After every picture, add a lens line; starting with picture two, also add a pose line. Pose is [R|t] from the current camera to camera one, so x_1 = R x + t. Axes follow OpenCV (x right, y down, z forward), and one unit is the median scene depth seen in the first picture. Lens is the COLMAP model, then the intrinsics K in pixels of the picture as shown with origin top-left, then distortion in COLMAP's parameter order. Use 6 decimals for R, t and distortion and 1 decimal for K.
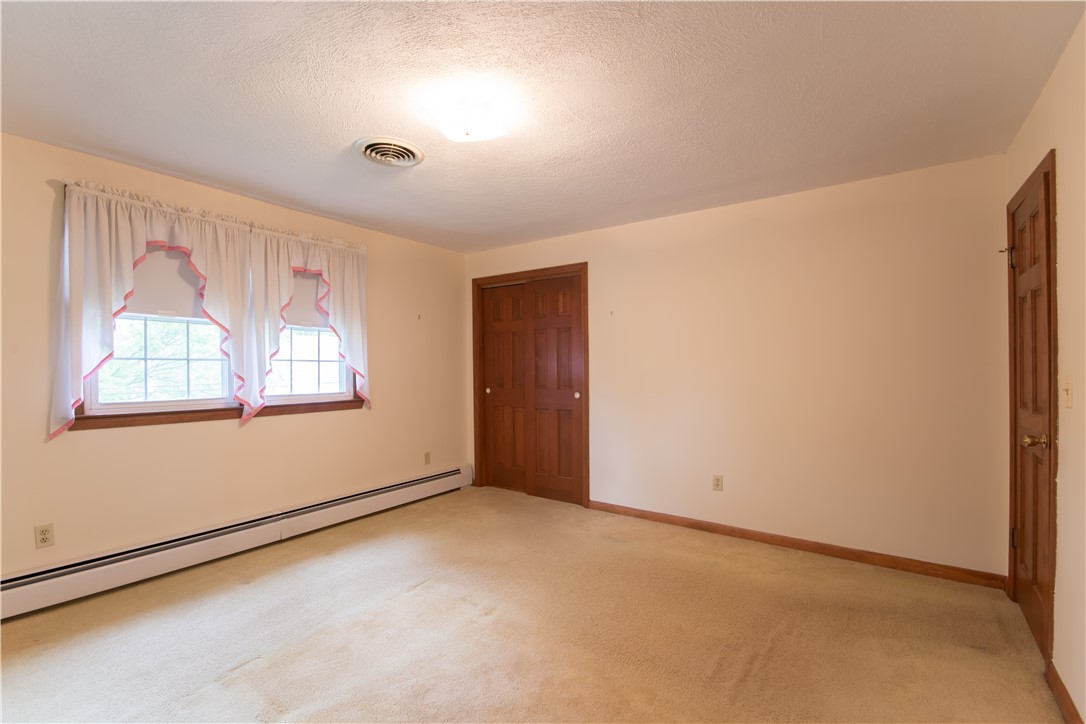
lens RADIAL K [[482.1, 0, 537.2], [0, 482.1, 370.6], [0, 0, 1]] dist [-0.014325, -0.000650]
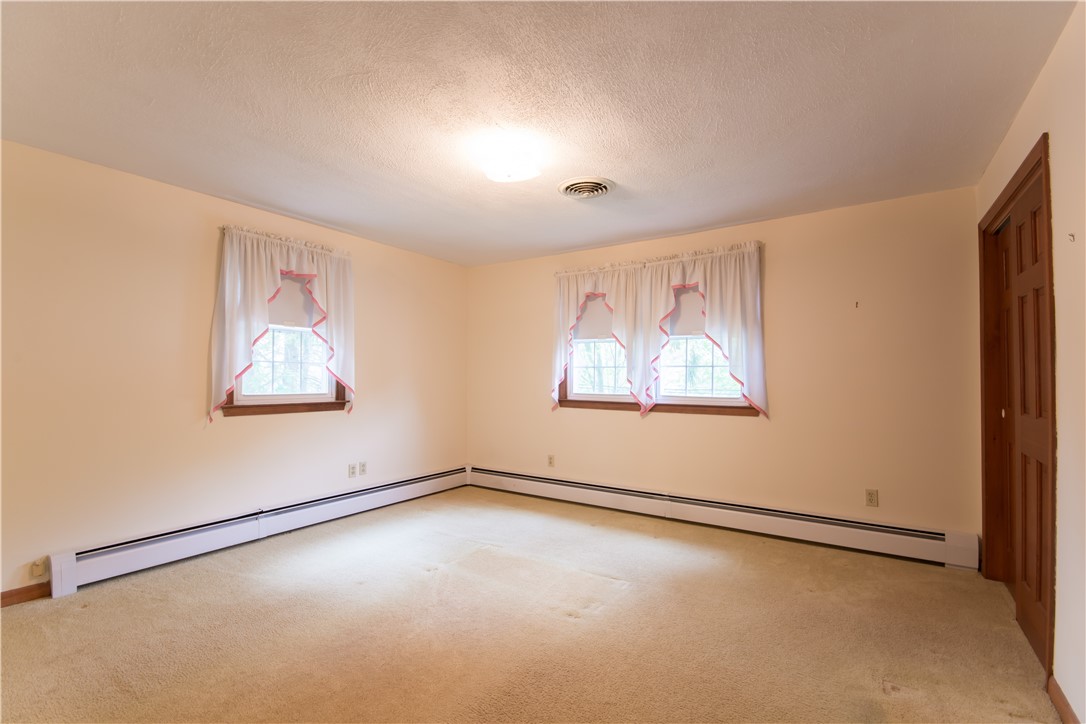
lens RADIAL K [[482.1, 0, 537.2], [0, 482.1, 370.6], [0, 0, 1]] dist [-0.014325, -0.000650]
pose [[0.020818, -0.010114, -0.999732, 0.663742], [-0.012437, 0.999869, -0.010375, 0.005452], [0.999706, 0.012650, 0.020689, 0.660857]]
